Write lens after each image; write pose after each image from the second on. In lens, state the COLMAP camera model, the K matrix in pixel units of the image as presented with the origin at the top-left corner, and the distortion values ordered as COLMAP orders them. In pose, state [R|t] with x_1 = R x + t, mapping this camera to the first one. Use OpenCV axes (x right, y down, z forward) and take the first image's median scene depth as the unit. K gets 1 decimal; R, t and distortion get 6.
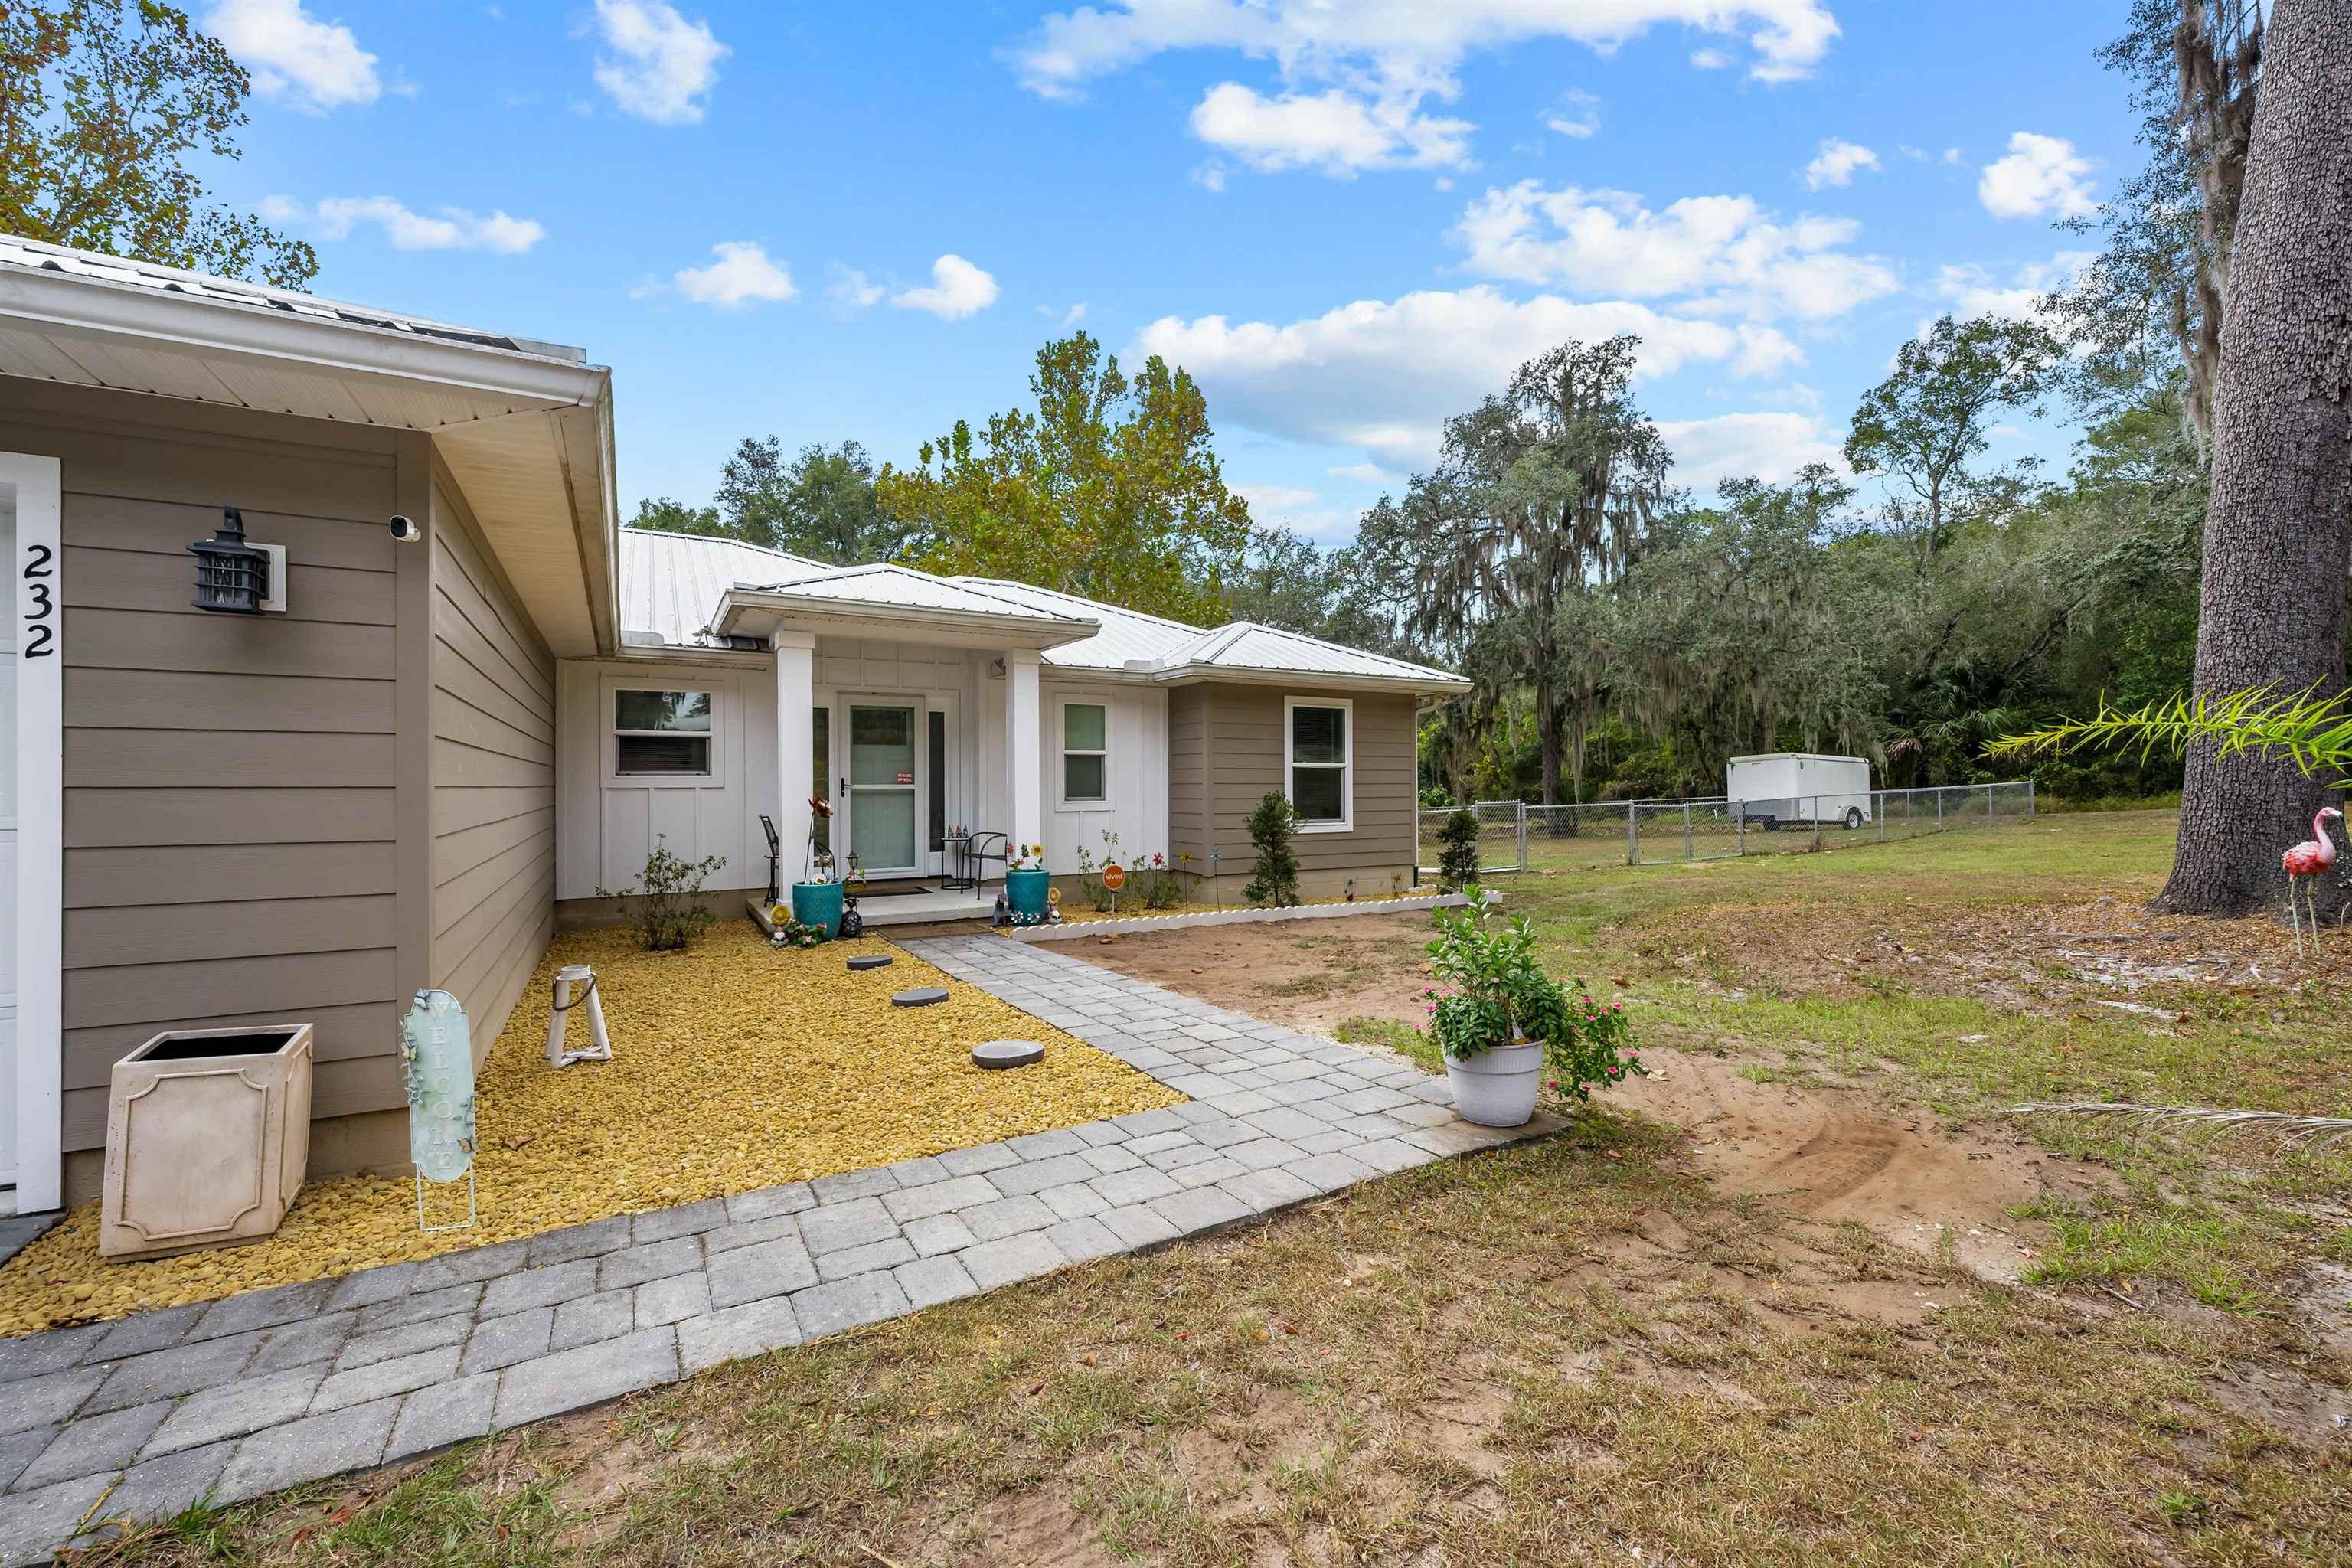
lens RADIAL K [[945.7, 0, 1159.6], [0, 945.7, 776.6], [0, 0, 1]] dist [0.002412, -0.000477]
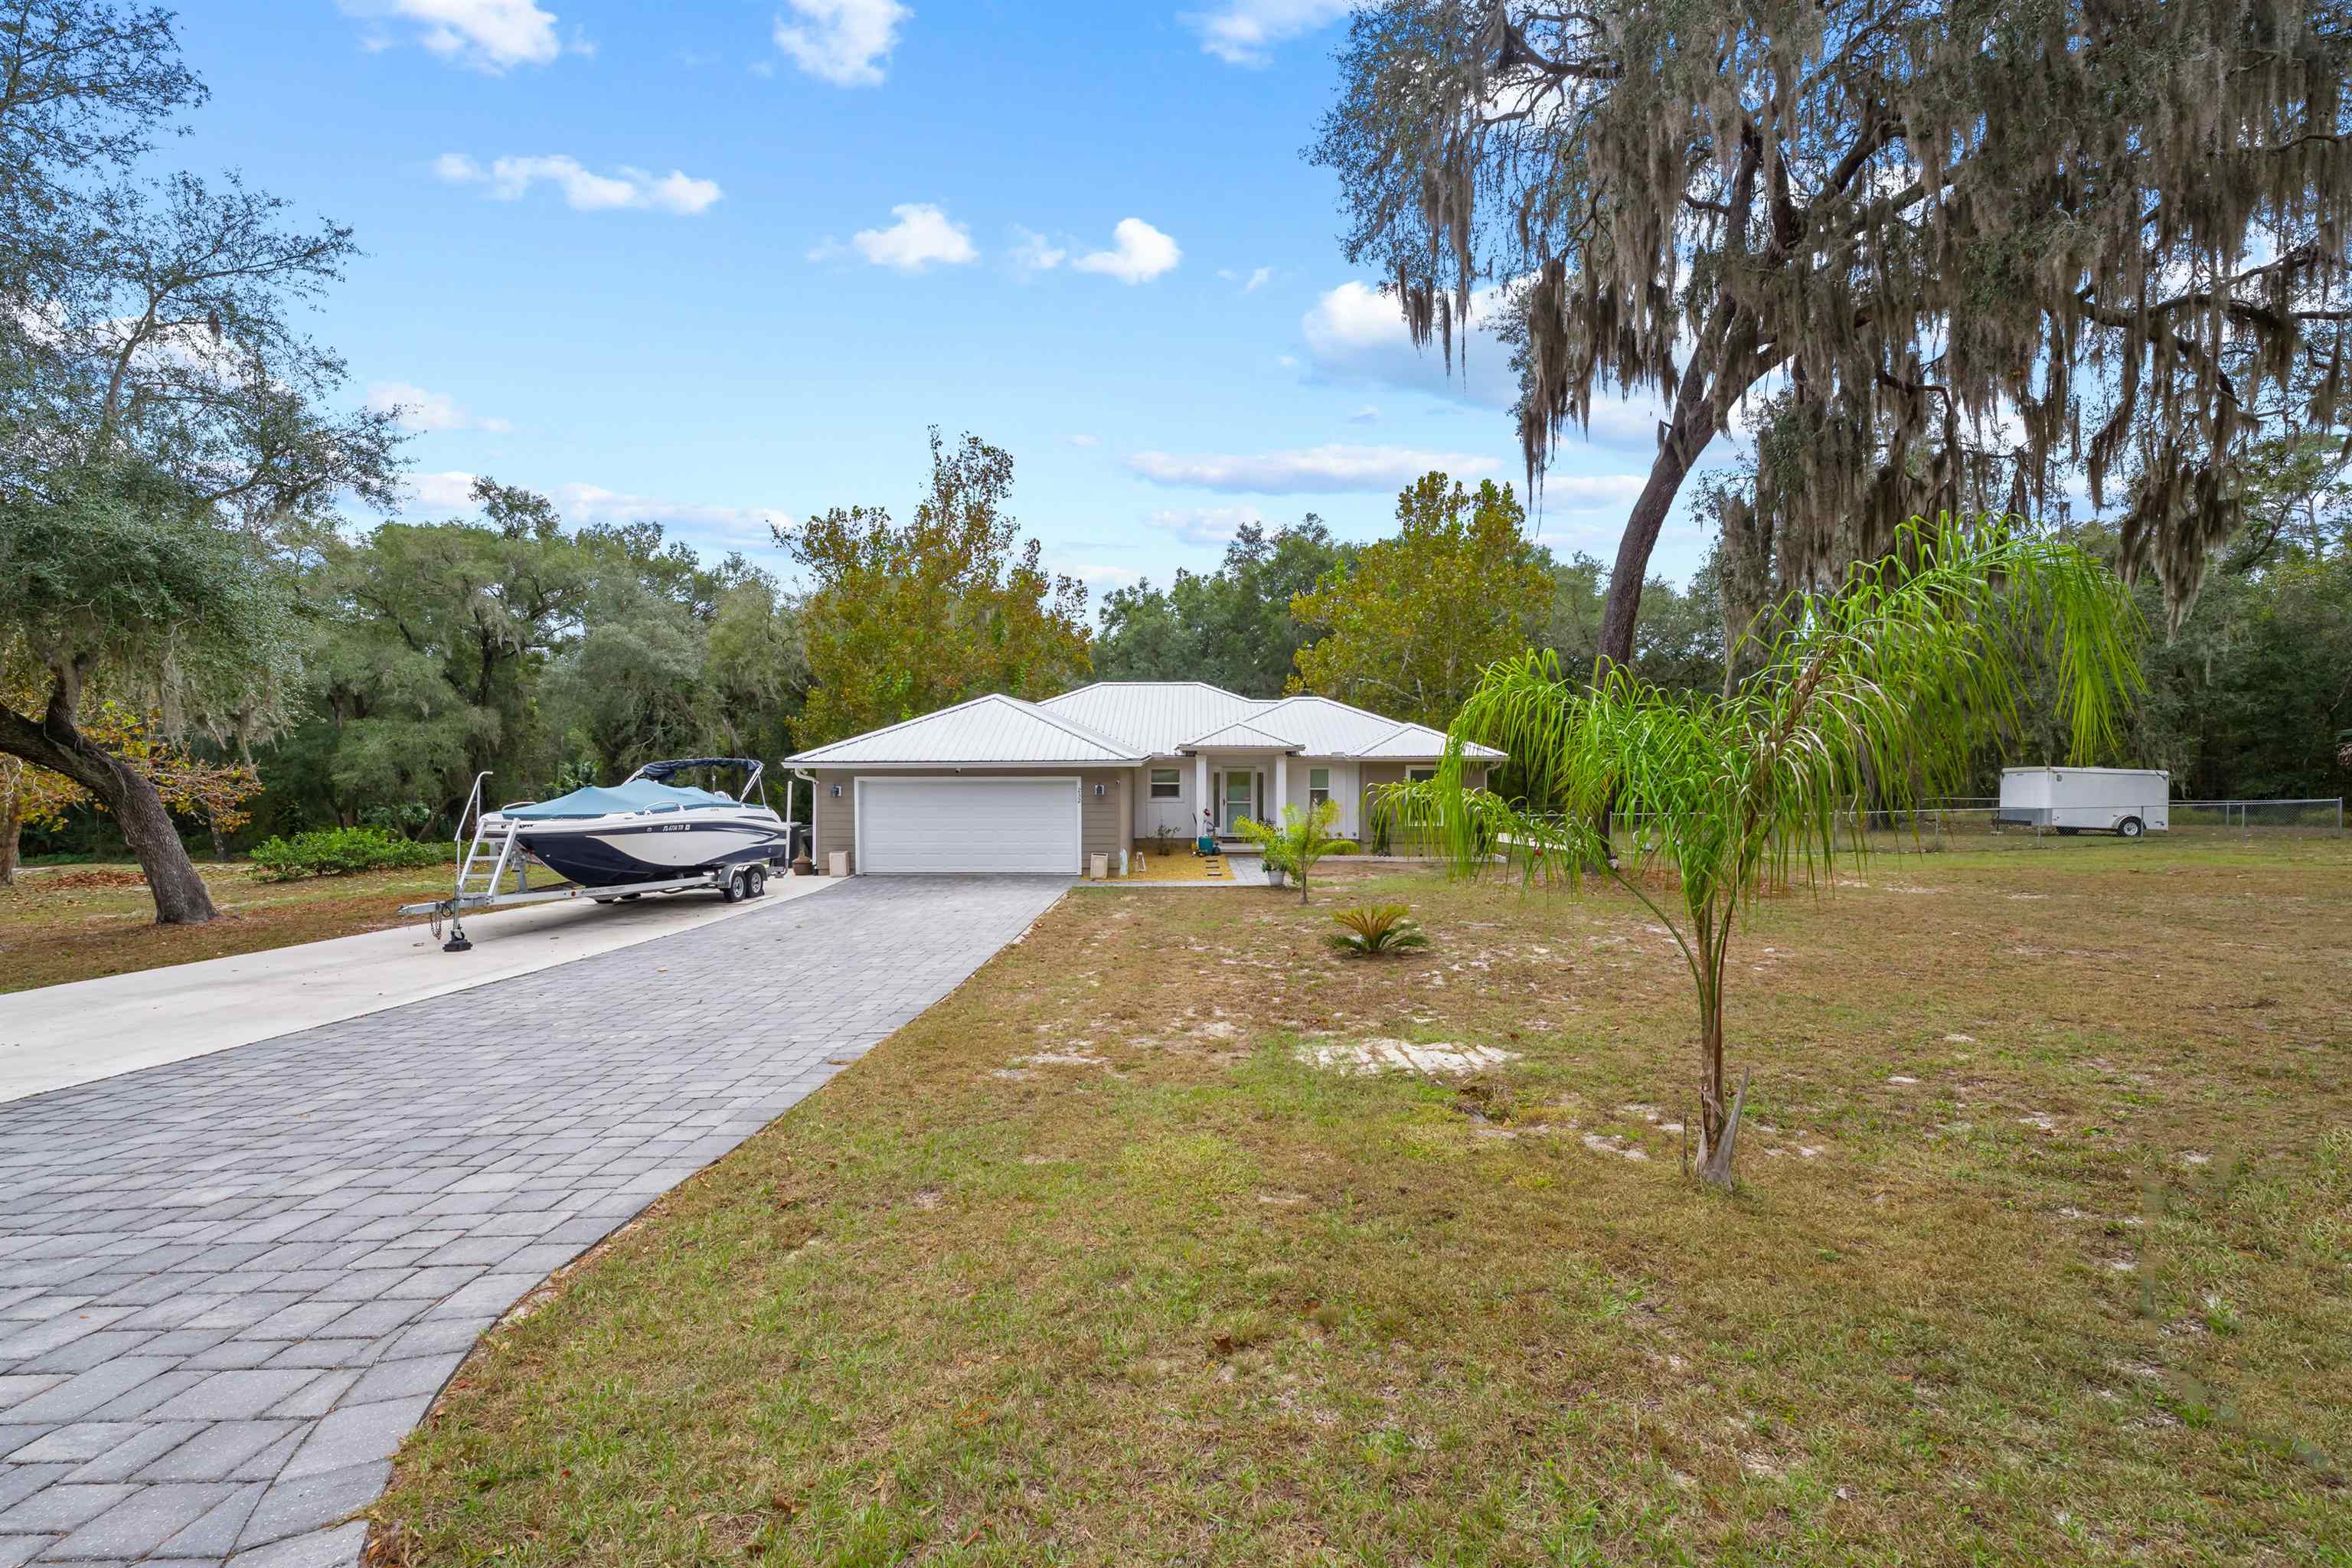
lens RADIAL K [[945.7, 0, 1178.3], [0, 945.7, 777.4], [0, 0, 1]] dist [0.002412, -0.000477]
pose [[0.871308, 0.022213, -0.490234, 0.307686], [0.000378, 0.998944, 0.045935, -0.064543], [0.490737, -0.040209, 0.870380, -0.497409]]
